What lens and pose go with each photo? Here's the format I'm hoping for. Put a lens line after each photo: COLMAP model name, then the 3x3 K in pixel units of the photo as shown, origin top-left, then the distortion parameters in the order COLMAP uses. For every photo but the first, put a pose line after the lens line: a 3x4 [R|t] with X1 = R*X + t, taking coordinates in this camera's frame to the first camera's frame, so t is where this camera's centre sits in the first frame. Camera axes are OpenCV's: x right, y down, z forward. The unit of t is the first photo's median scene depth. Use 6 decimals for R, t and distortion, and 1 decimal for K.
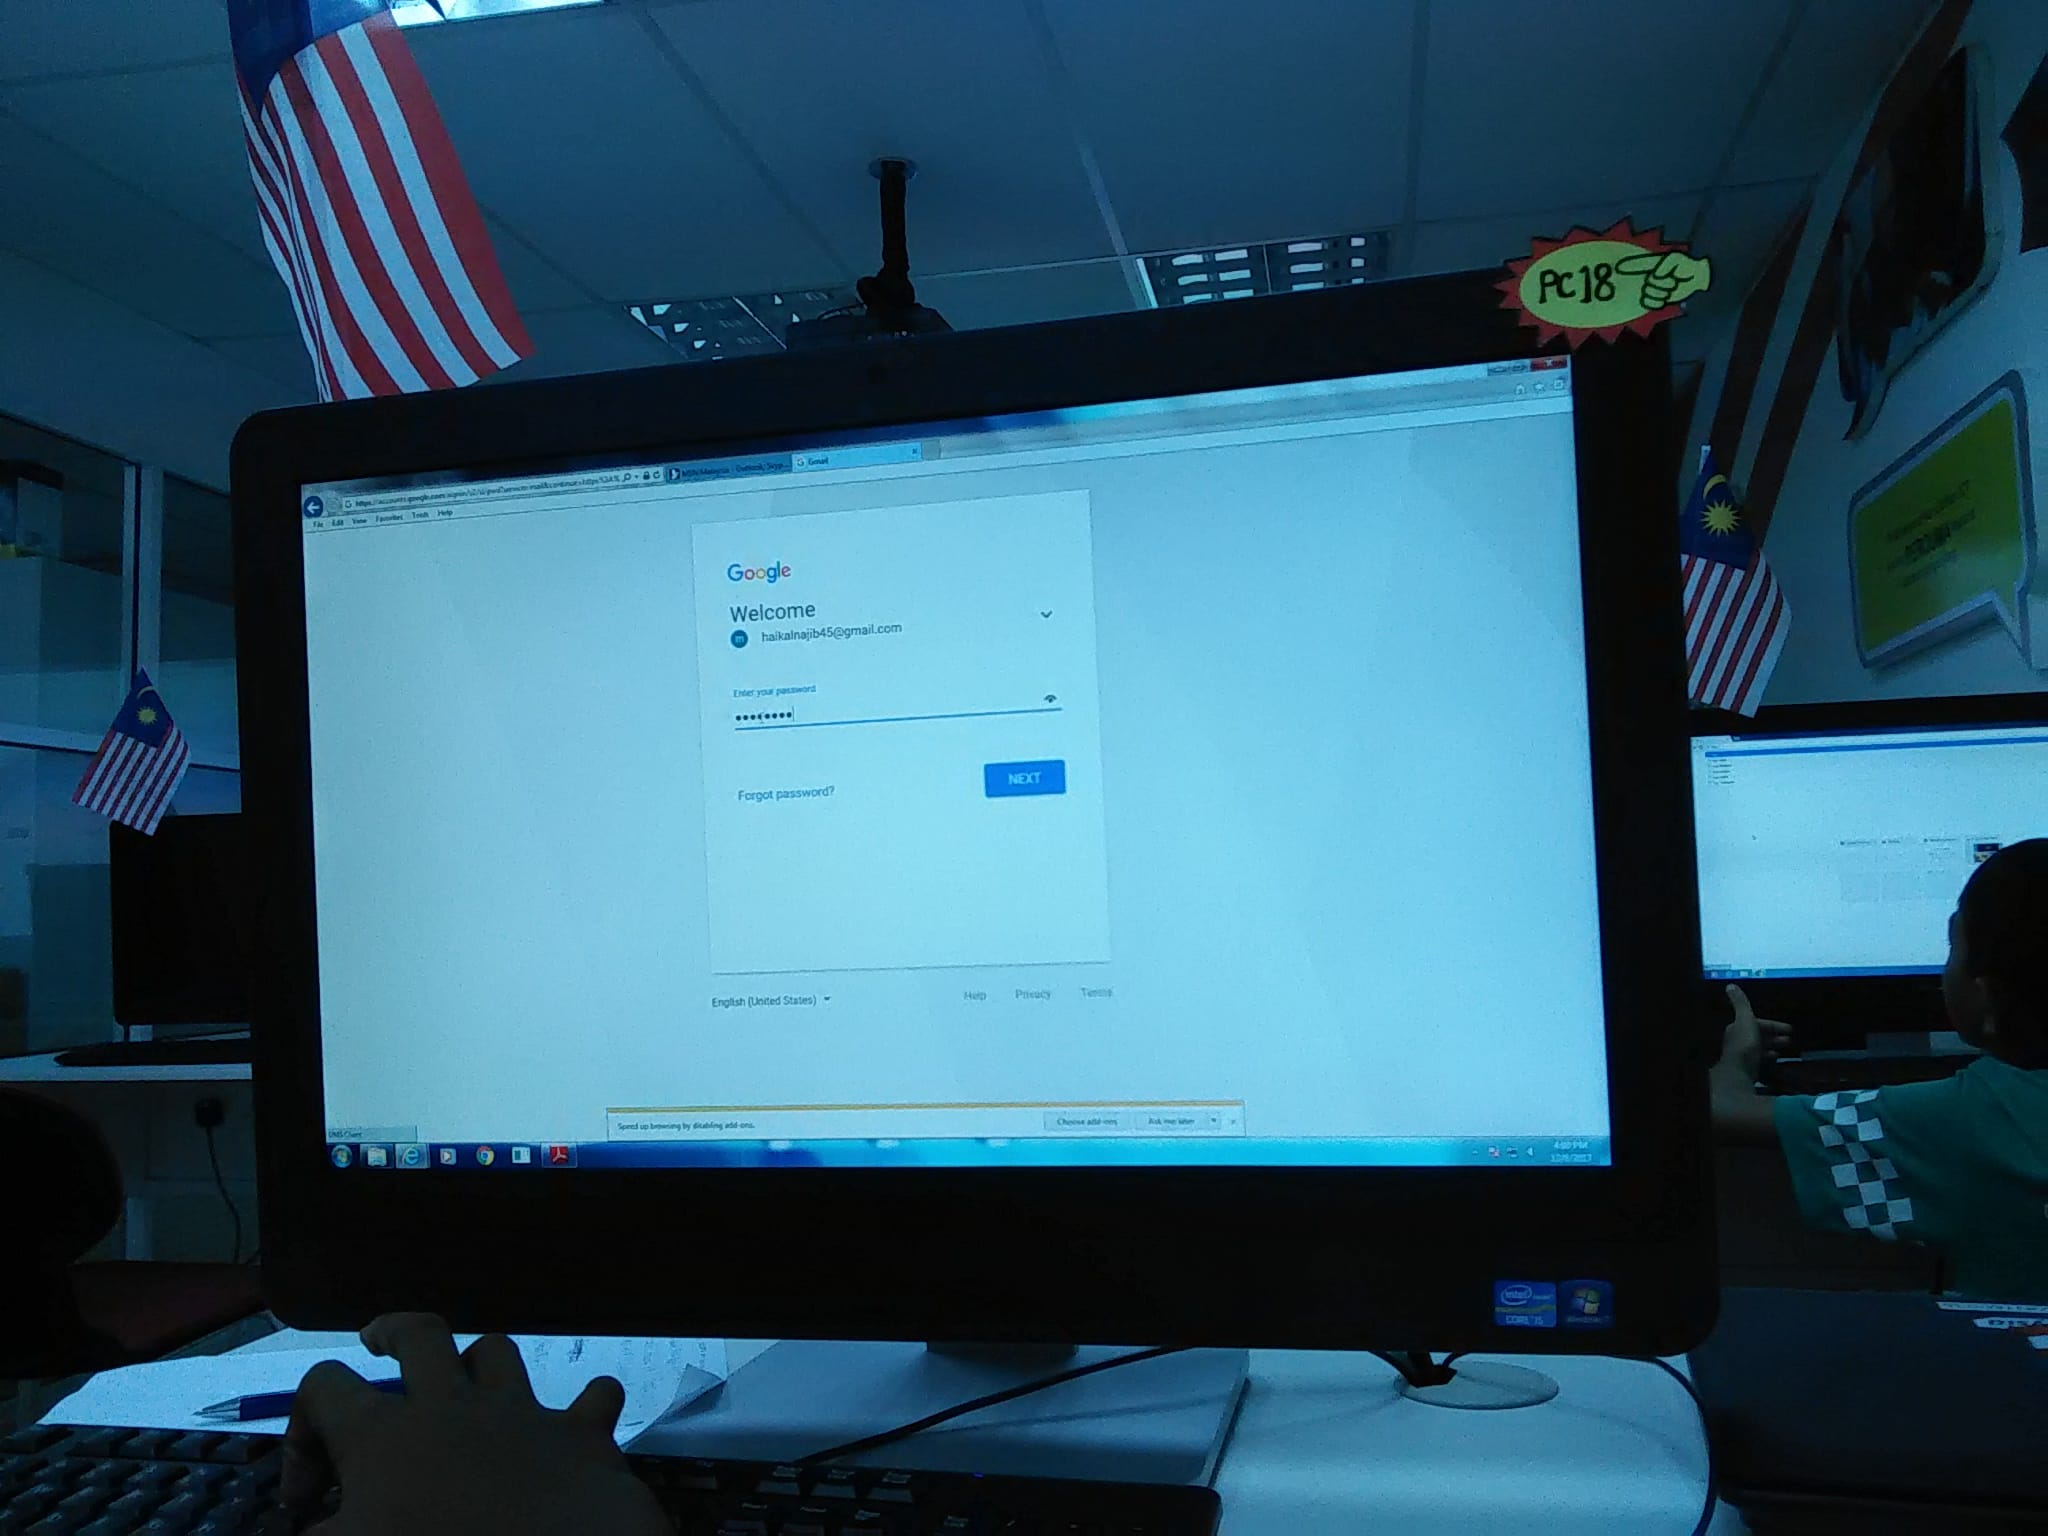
lens RADIAL K [[1705.8, 0, 1033.1], [0, 1705.8, 798.5], [0, 0, 1]] dist [0.025602, -0.061960]
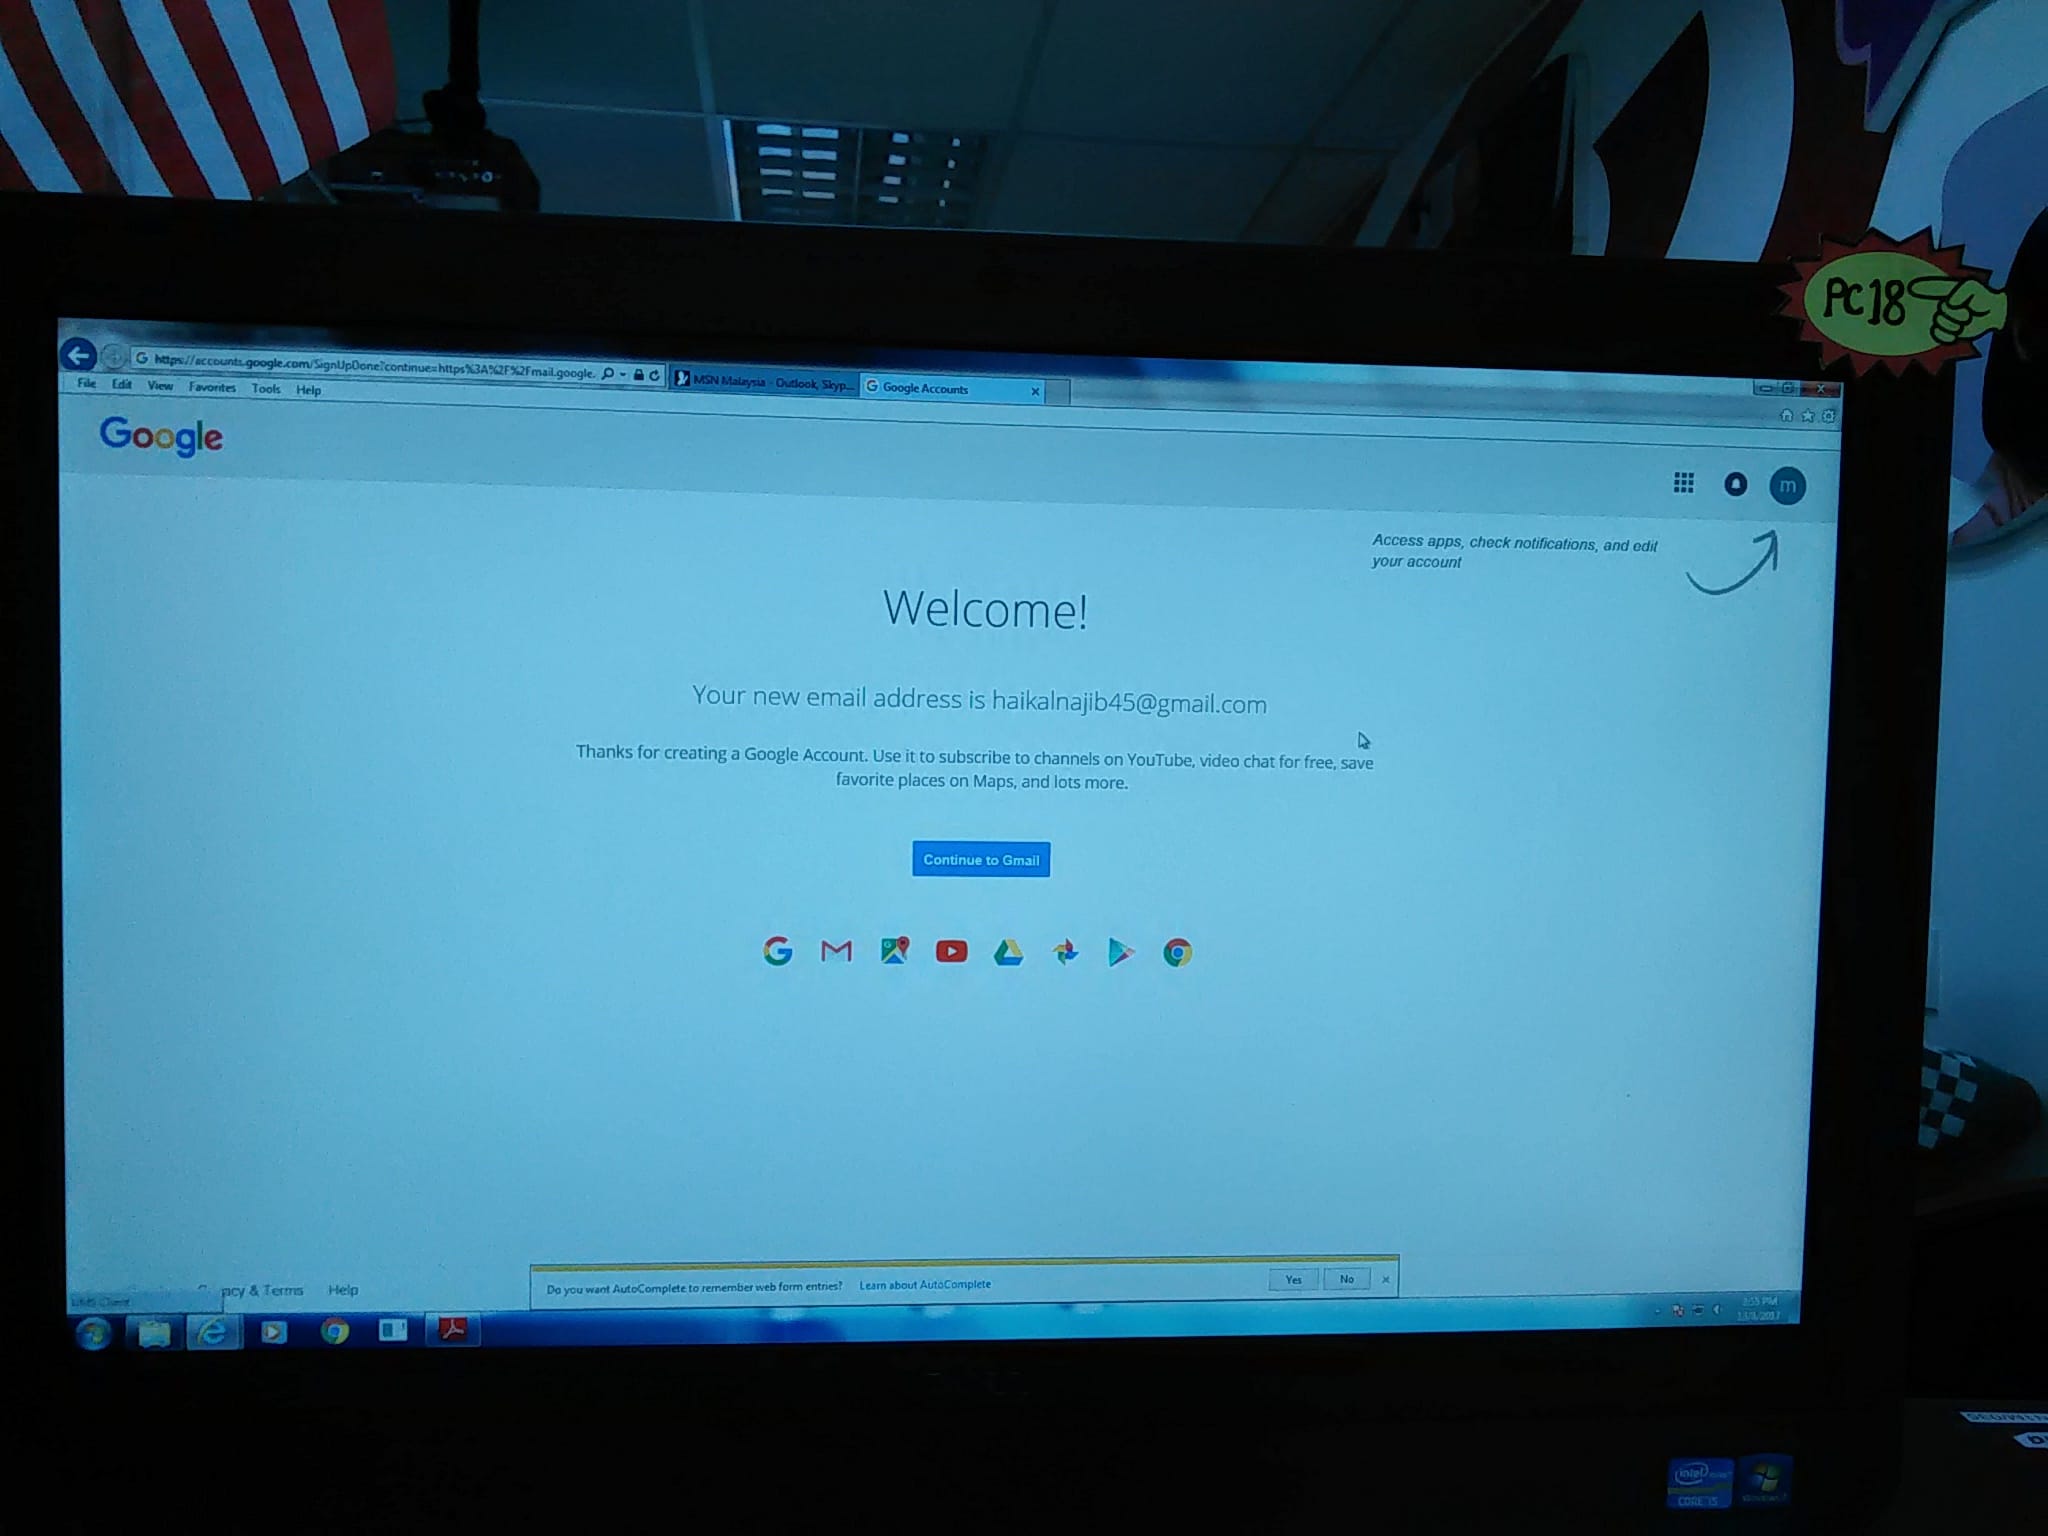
lens RADIAL K [[1705.8, 0, 1023.7], [0, 1705.8, 793.6], [0, 0, 1]] dist [0.025602, -0.061960]
pose [[0.949767, 0.049268, 0.309057, -0.282251], [-0.068100, 0.996403, 0.050438, -0.063525], [-0.305460, -0.068951, 0.949705, 0.271603]]
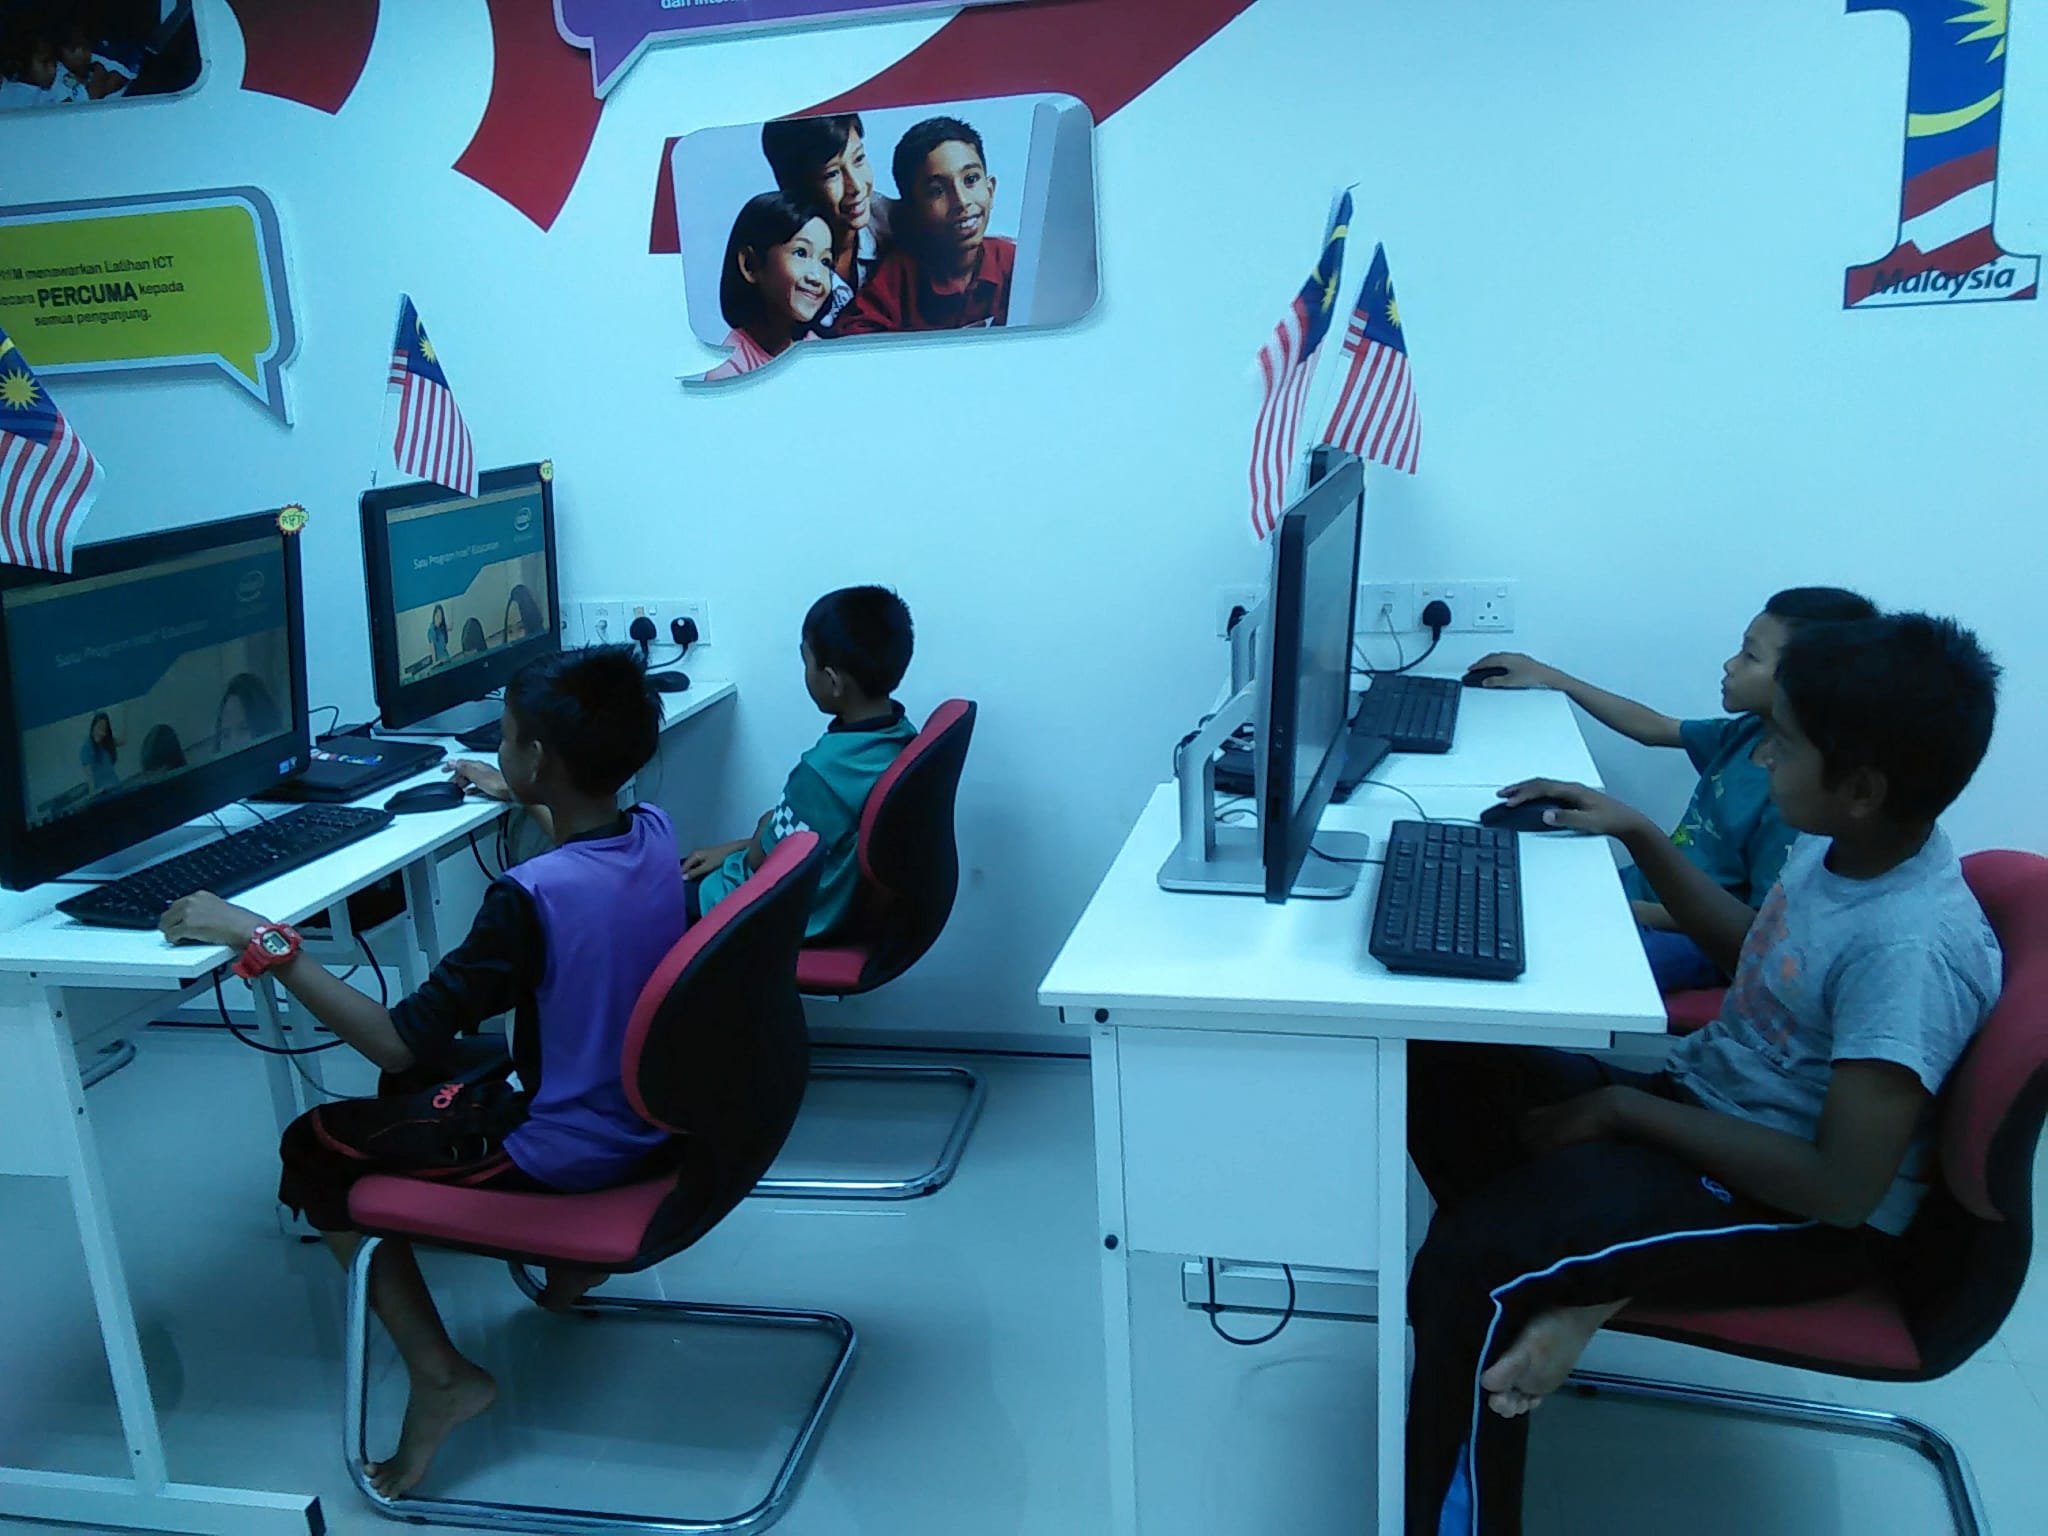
lens RADIAL K [[1705.8, 0, 990.1], [0, 1705.8, 769.5], [0, 0, 1]] dist [0.025602, -0.061960]
pose [[0.021111, -0.212777, 0.976873, -2.795955], [-0.020087, 0.976803, 0.213196, -0.377215], [-0.999575, -0.024123, 0.016347, 1.476621]]
